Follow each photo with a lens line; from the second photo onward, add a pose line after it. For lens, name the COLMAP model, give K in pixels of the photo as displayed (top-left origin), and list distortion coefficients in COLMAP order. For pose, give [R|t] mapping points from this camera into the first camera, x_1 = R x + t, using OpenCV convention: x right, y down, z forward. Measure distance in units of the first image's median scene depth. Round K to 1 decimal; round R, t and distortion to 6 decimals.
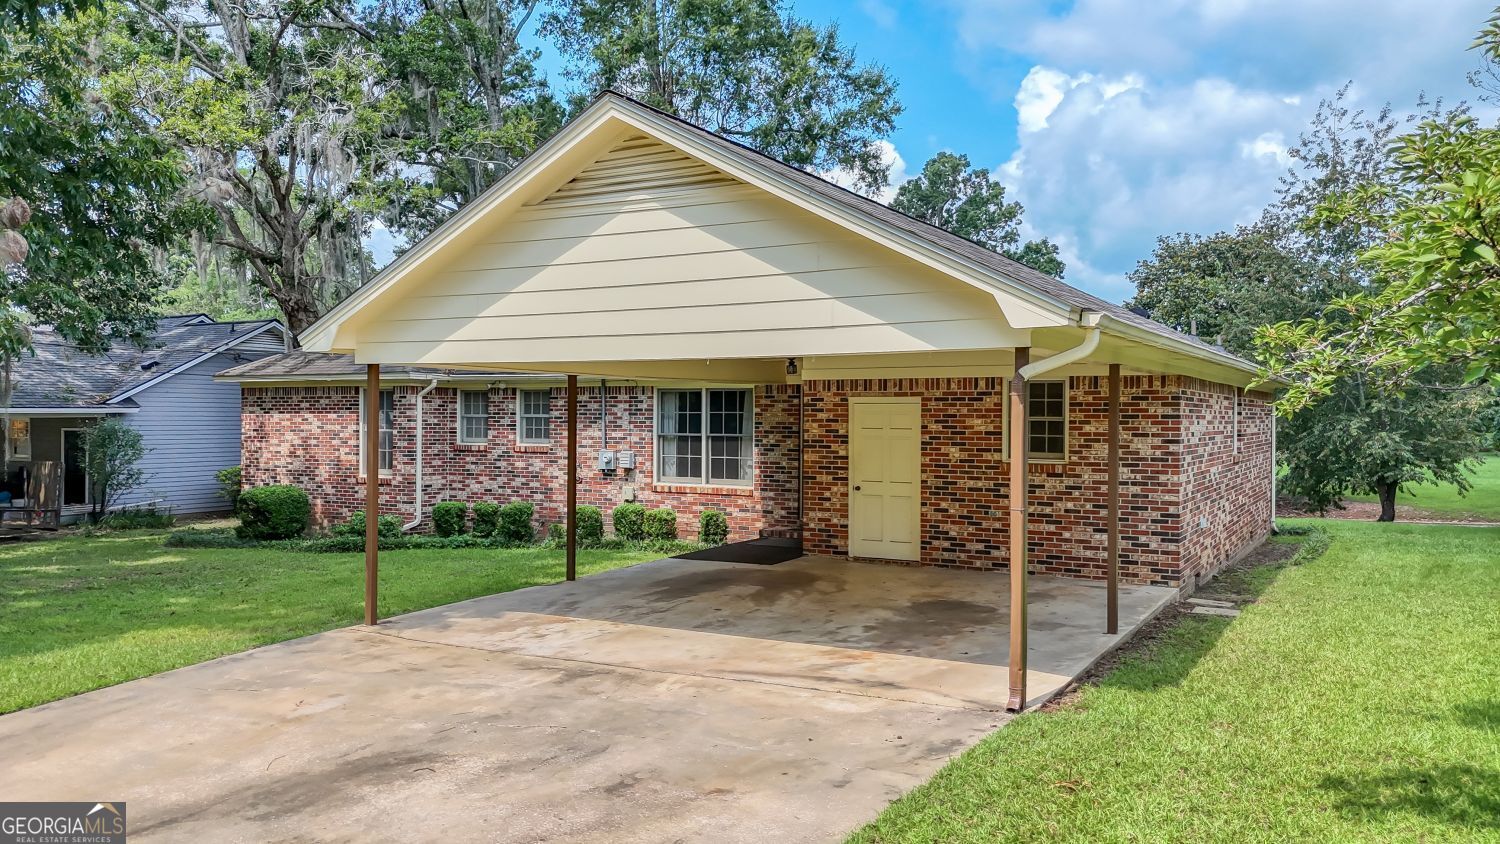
lens RADIAL K [[1113.2, 0, 750.0], [0, 1113.2, 422.0], [0, 0, 1]] dist [0.137750, -0.197998]
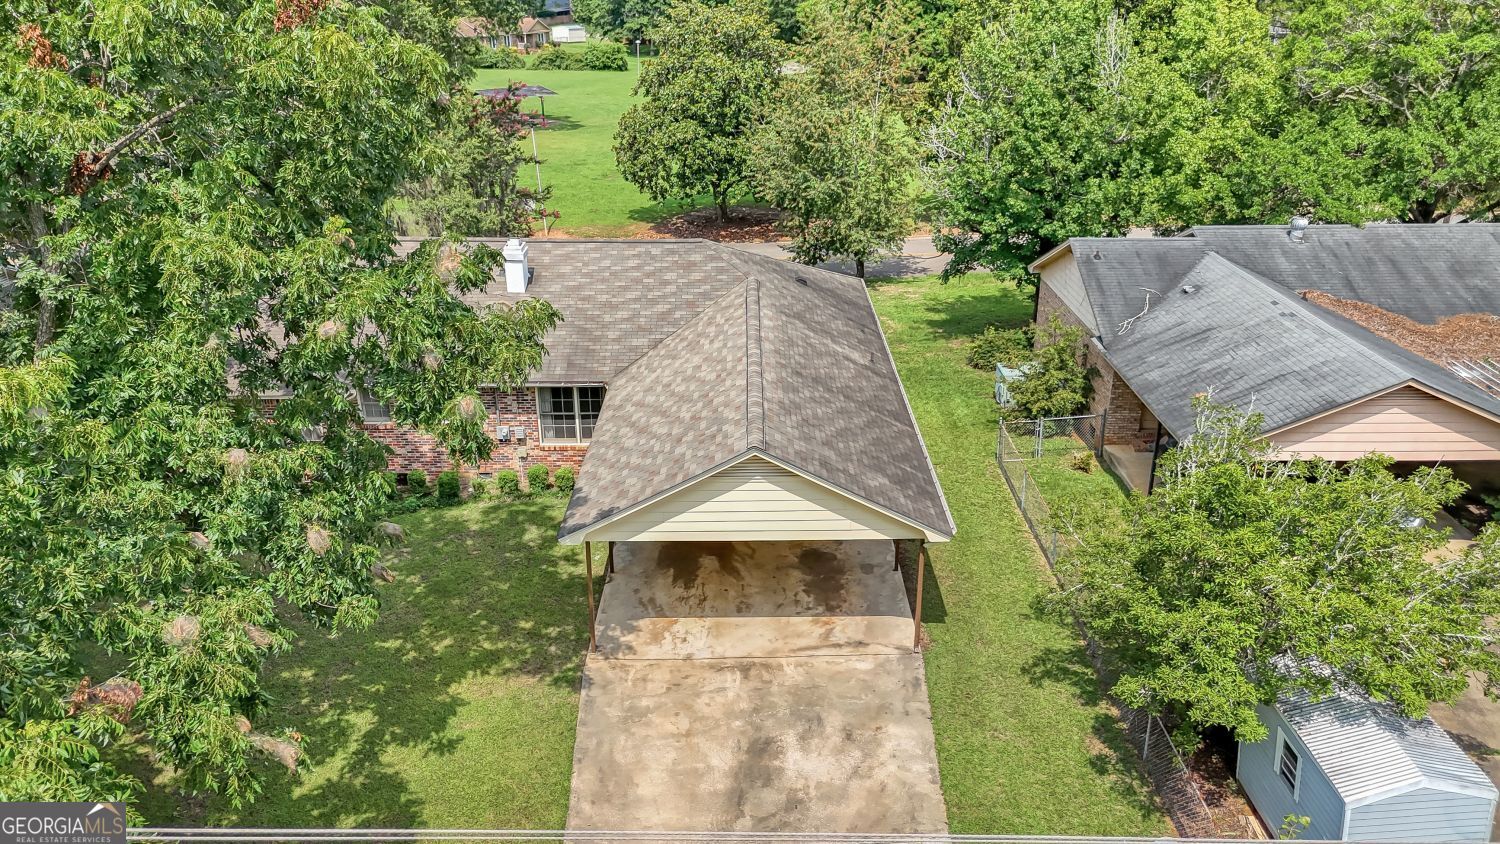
lens RADIAL K [[1097.6, 0, 750.0], [0, 1097.6, 422.0], [0, 0, 1]] dist [0.183022, -0.563491]
pose [[0.867159, -0.194929, 0.458299, -0.535937], [0.008656, 0.925981, 0.377471, -0.552936], [-0.497956, -0.323360, 0.804660, -0.353969]]
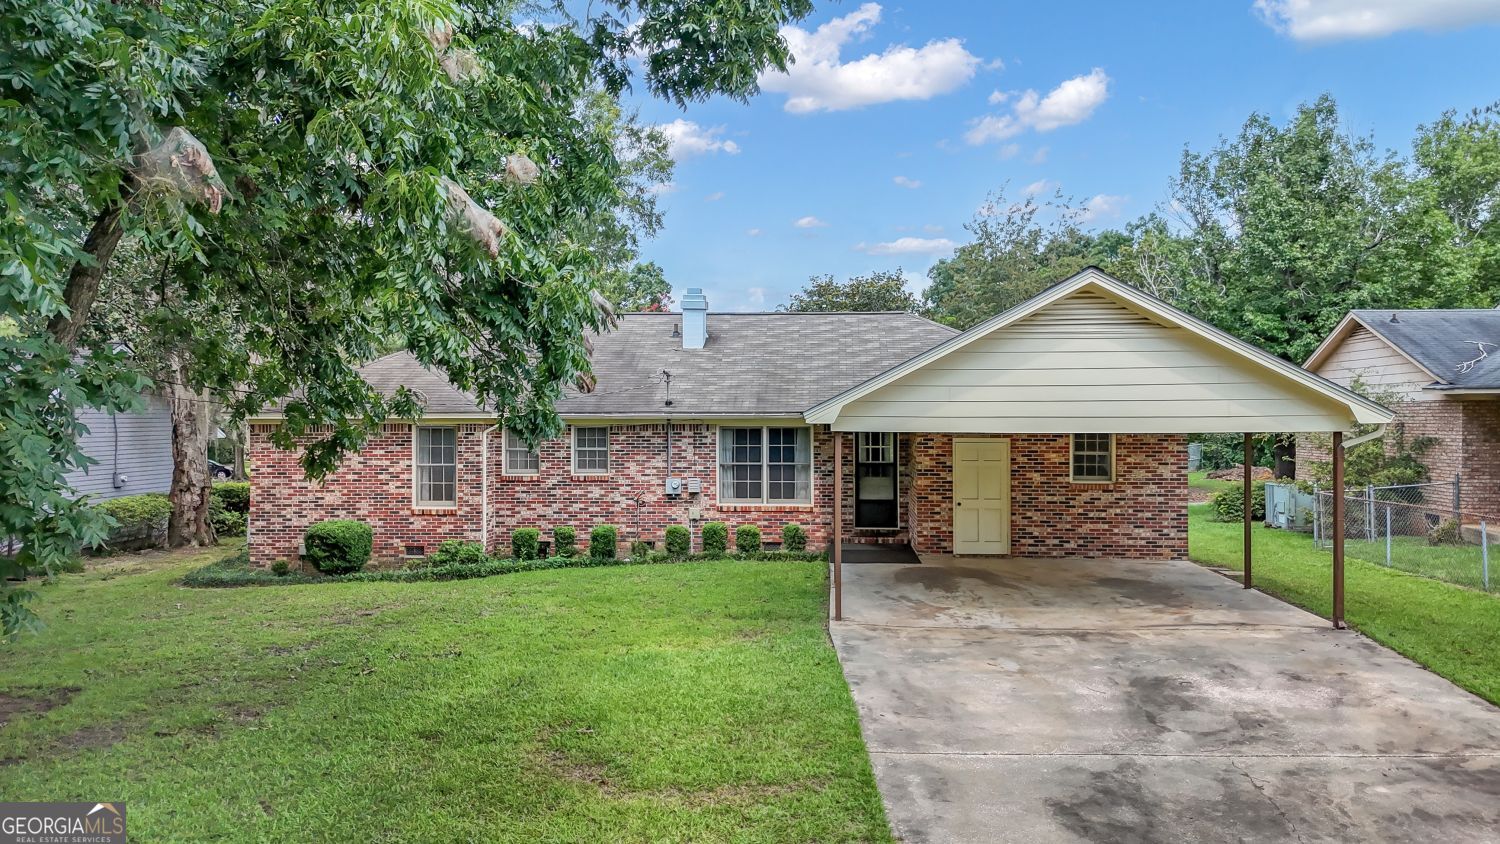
lens RADIAL K [[1113.2, 0, 750.0], [0, 1113.2, 422.0], [0, 0, 1]] dist [0.137750, -0.197998]
pose [[0.899960, -0.008354, 0.435893, -0.594752], [0.007502, 0.999965, 0.003676, -0.039562], [-0.435908, -0.000038, 0.899991, -0.105718]]
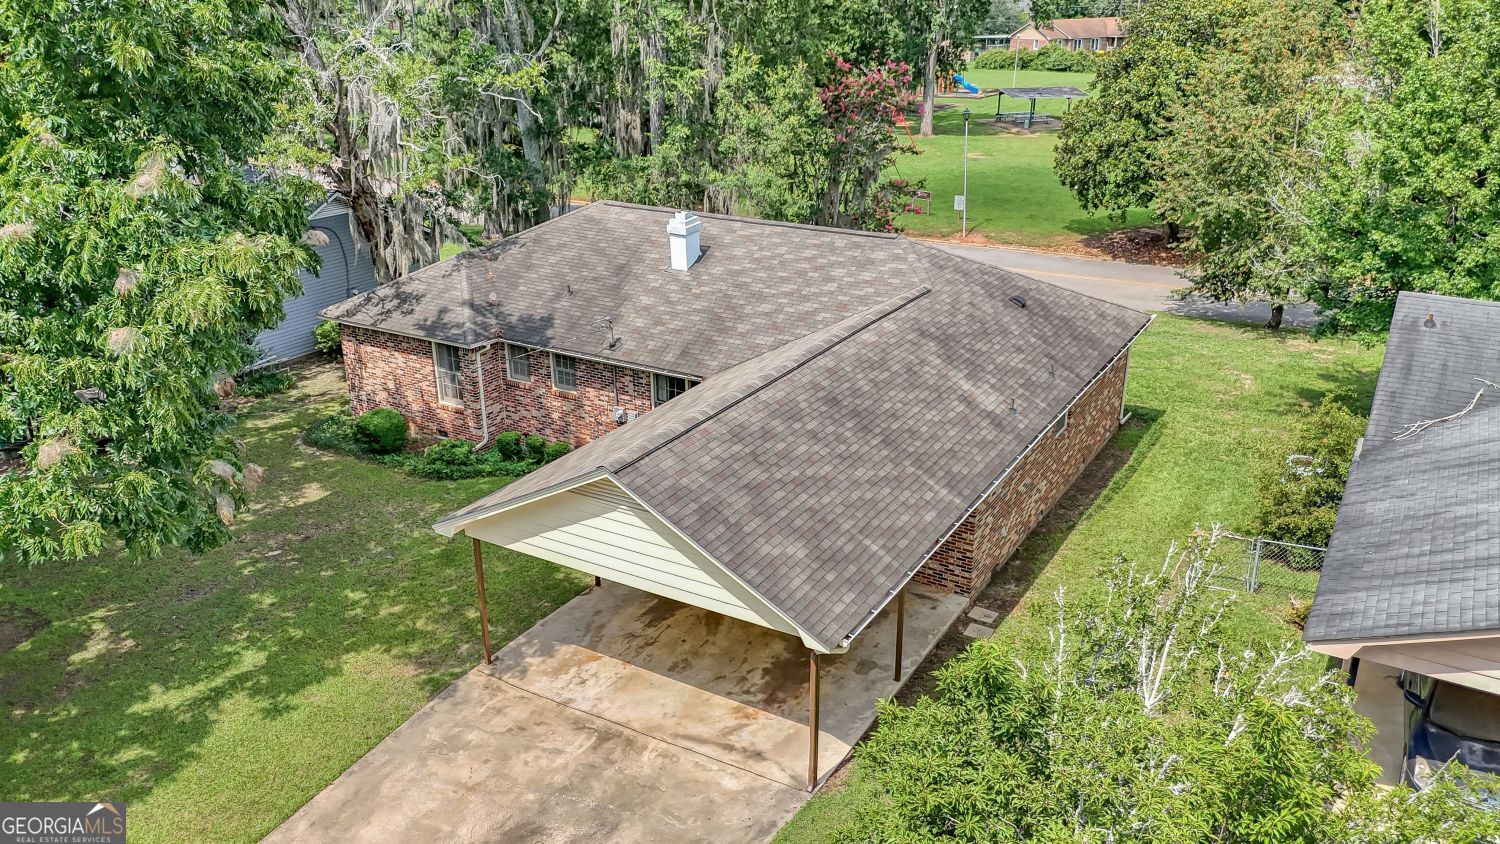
lens RADIAL K [[1109.5, 0, 750.0], [0, 1109.5, 422.0], [0, 0, 1]] dist [0.108785, -0.165540]
pose [[0.999651, -0.001536, -0.026376, 0.073048], [0.010969, 0.932331, 0.361439, -0.471269], [0.024036, -0.361602, 0.932023, -0.292272]]
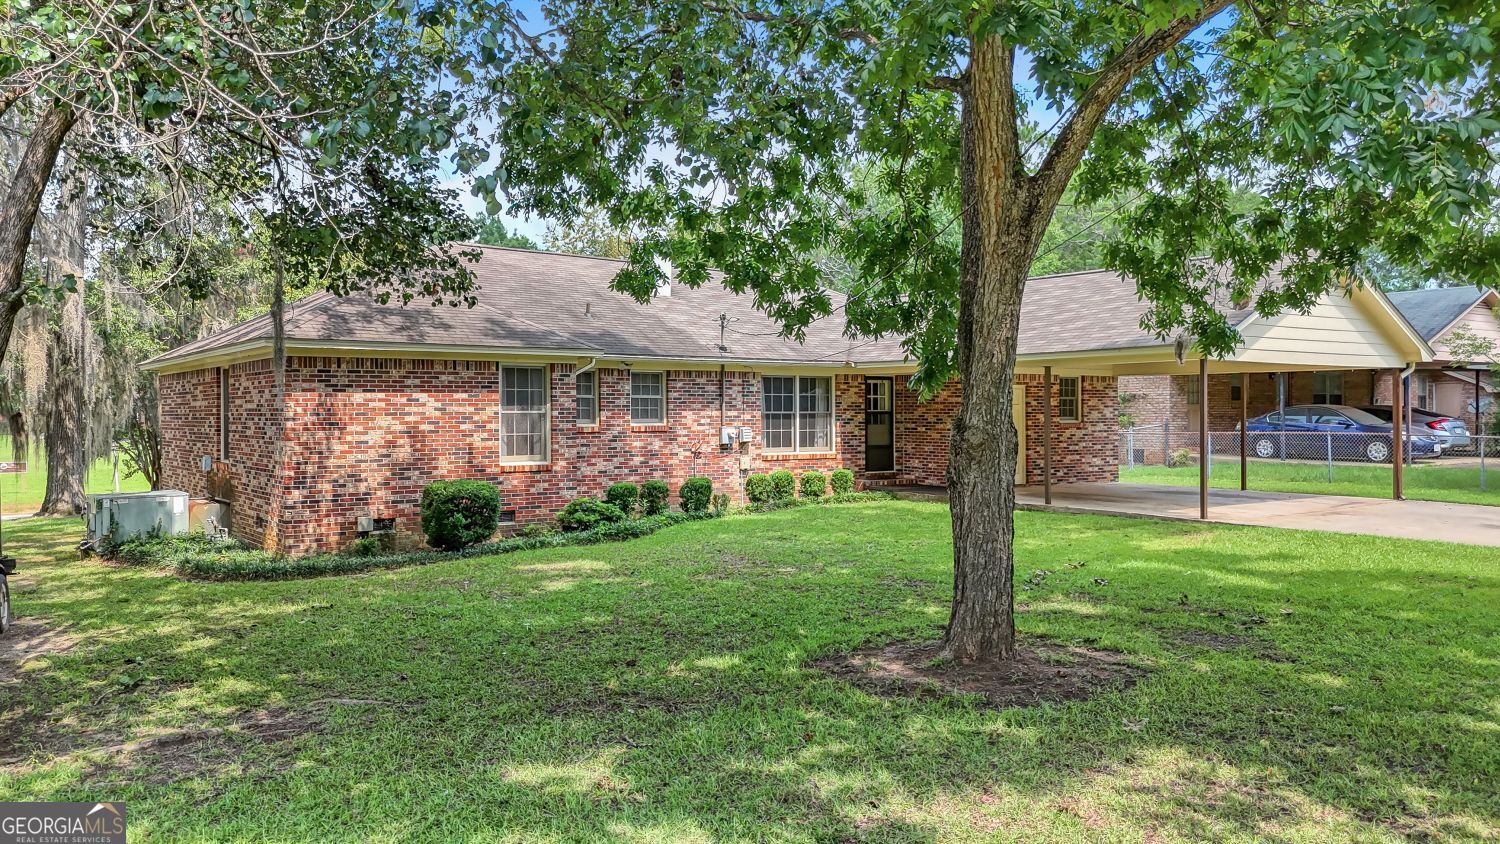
lens RADIAL K [[1113.2, 0, 750.0], [0, 1113.2, 422.0], [0, 0, 1]] dist [0.137750, -0.197998]
pose [[0.416657, -0.012730, 0.908975, -1.198338], [0.010175, 0.999905, 0.009339, 0.010003], [-0.909007, 0.005358, 0.416746, 0.527985]]
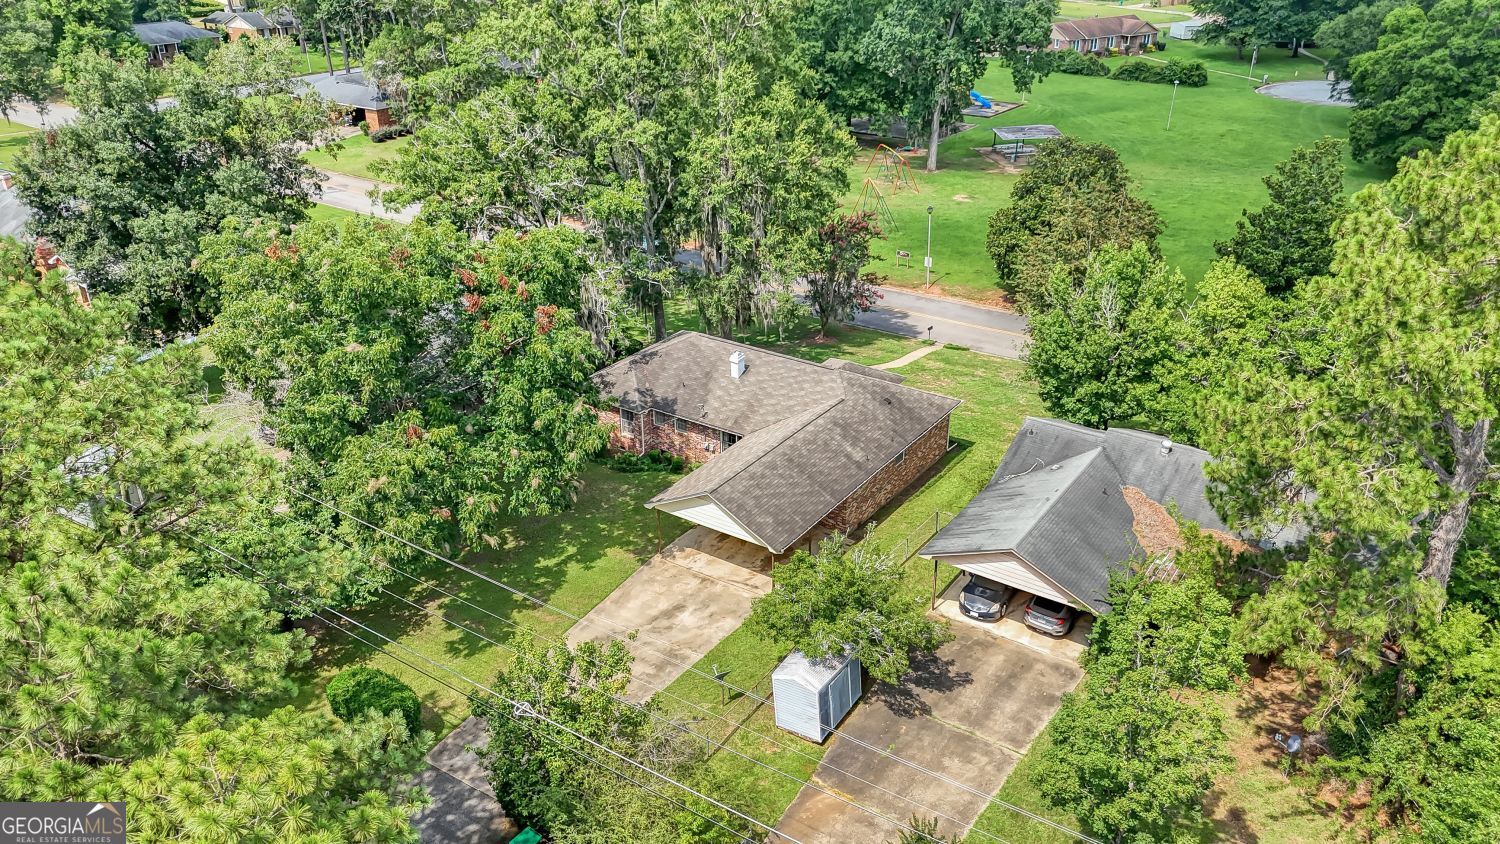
lens RADIAL K [[1113.2, 0, 750.0], [0, 1113.2, 422.0], [0, 0, 1]] dist [0.137750, -0.197998]
pose [[0.996407, 0.026006, -0.080601, 0.243587], [0.011754, 0.900019, 0.435693, -1.399323], [0.083873, -0.435075, 0.896479, -1.749438]]
